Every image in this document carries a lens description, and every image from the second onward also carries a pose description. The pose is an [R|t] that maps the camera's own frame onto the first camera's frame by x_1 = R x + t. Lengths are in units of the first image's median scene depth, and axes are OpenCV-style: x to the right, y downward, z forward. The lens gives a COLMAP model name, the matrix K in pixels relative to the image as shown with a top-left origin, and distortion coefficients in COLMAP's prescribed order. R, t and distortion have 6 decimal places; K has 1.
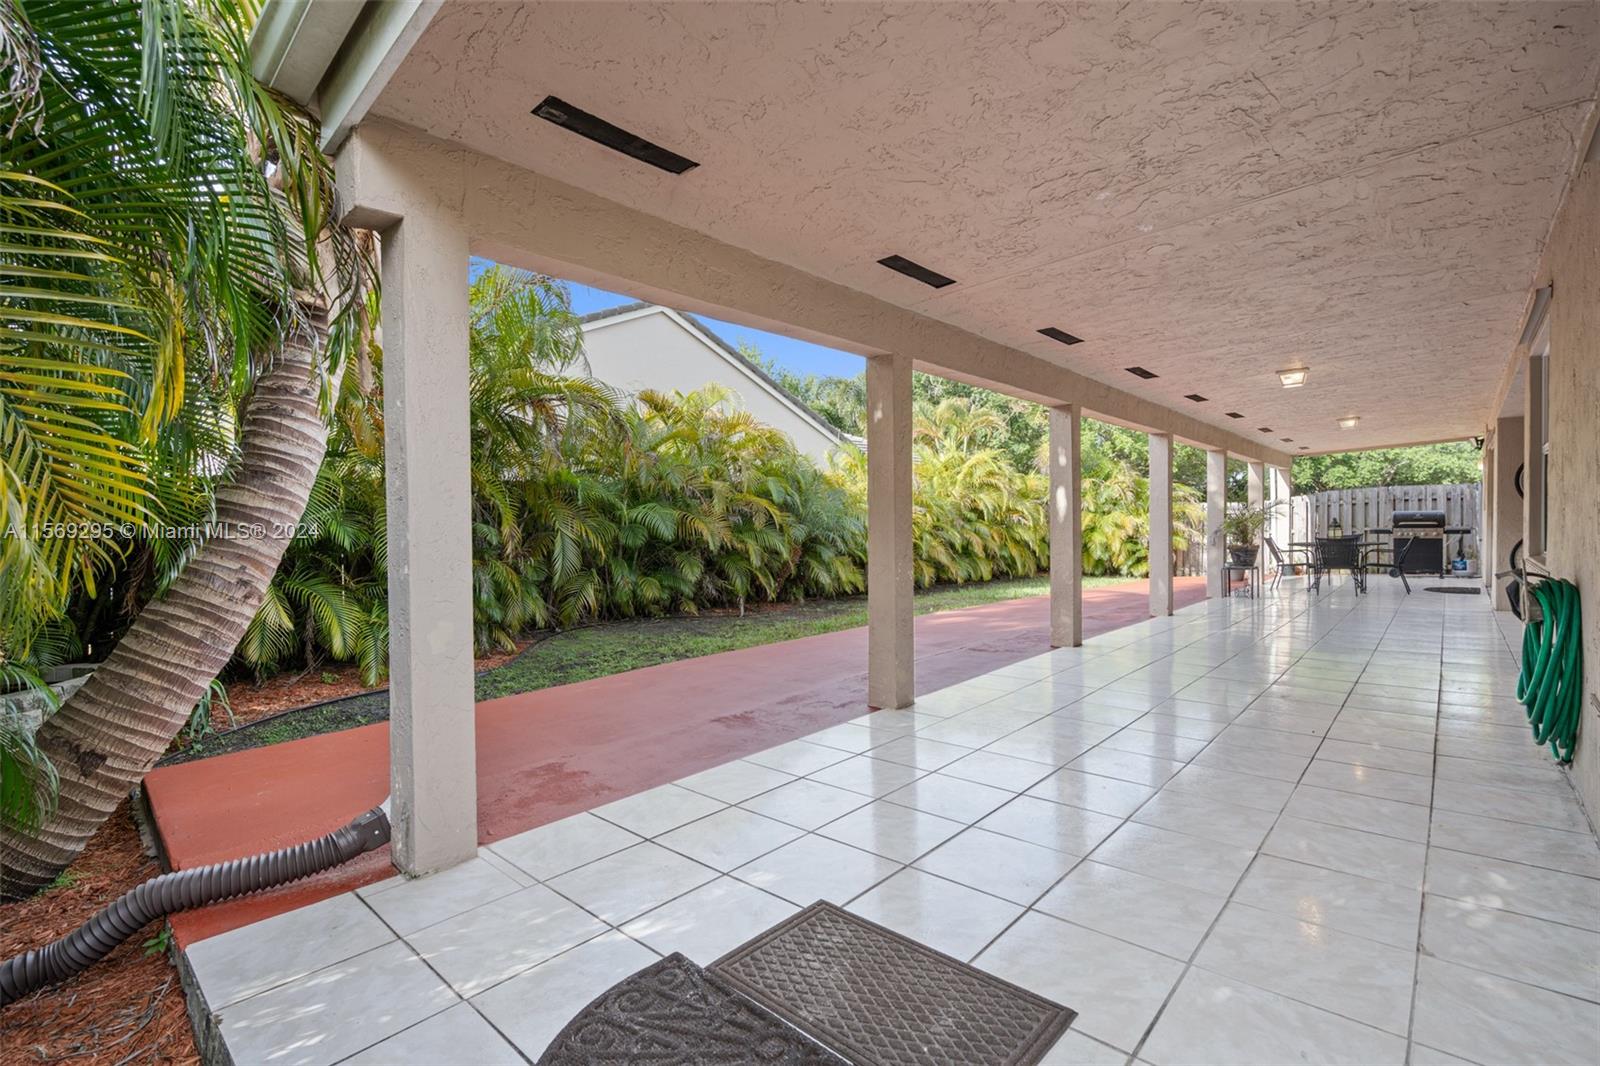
lens RADIAL K [[735.9, 0, 799.3], [0, 735.9, 528.5], [0, 0, 1]] dist [-0.003666, 0.001775]
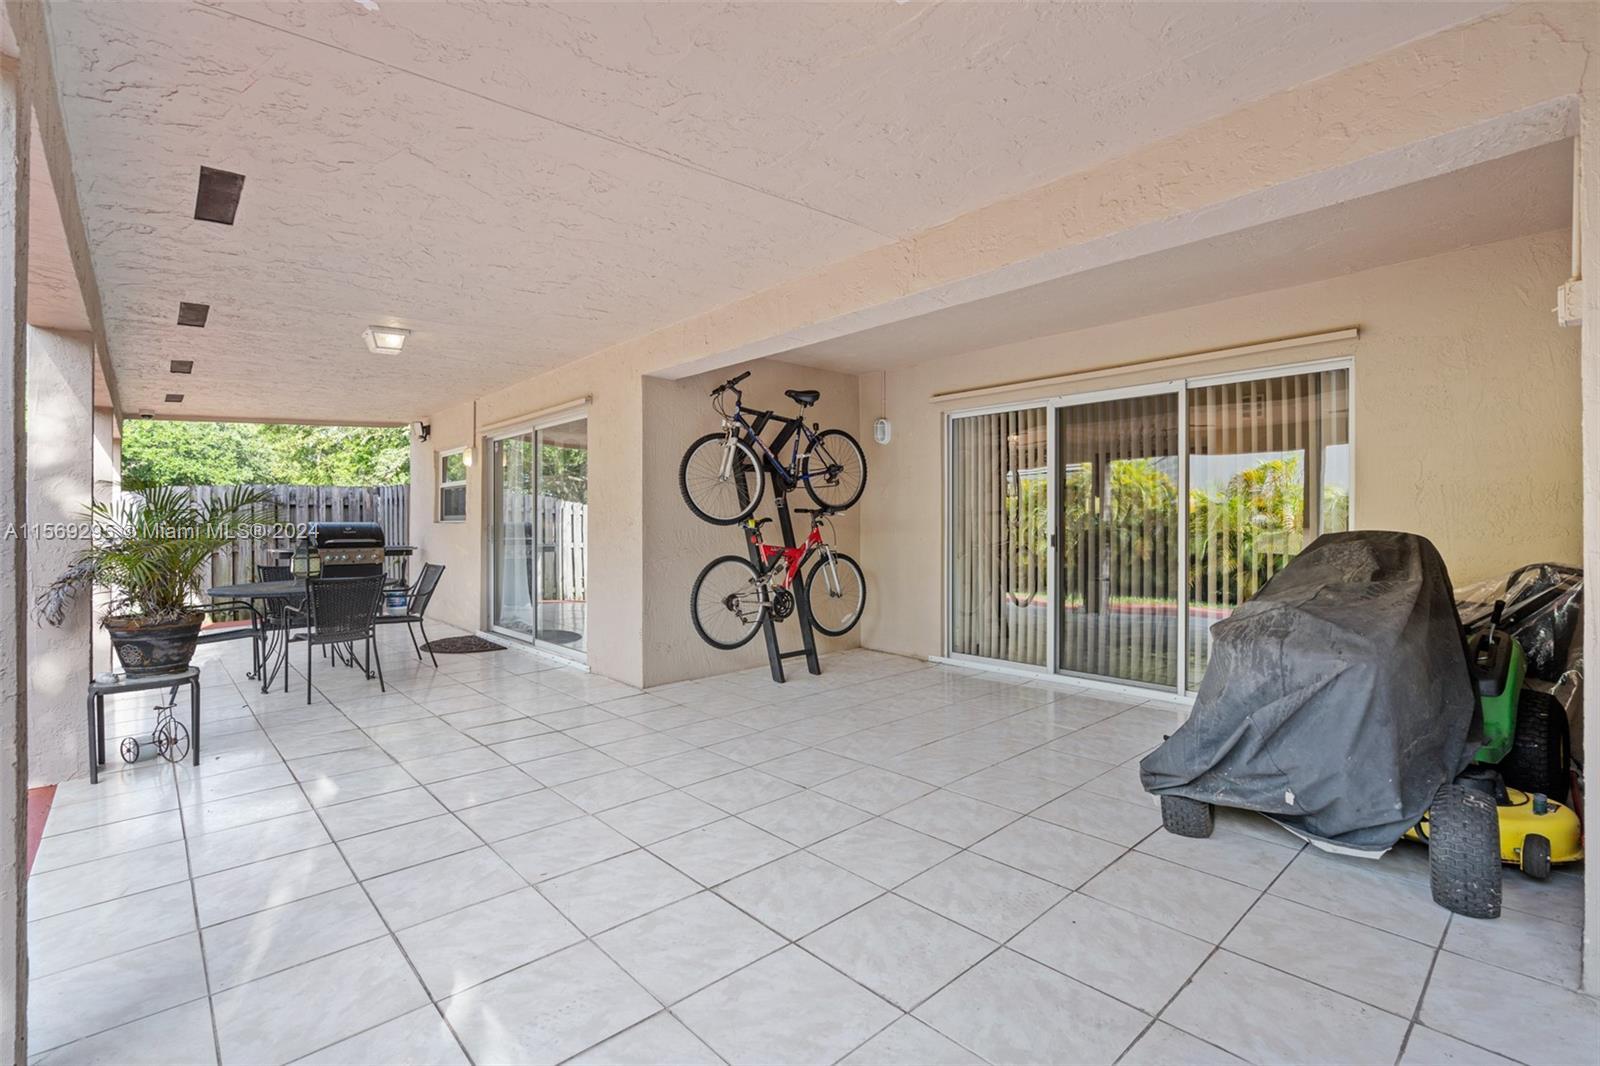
lens RADIAL K [[735.9, 0, 800.2], [0, 735.9, 531.7], [0, 0, 1]] dist [-0.003666, 0.001775]
pose [[0.113002, -0.002285, 0.993592, 0.226922], [0.012452, 0.999922, 0.000884, -0.010868], [-0.993517, 0.012273, 0.113021, 0.518100]]
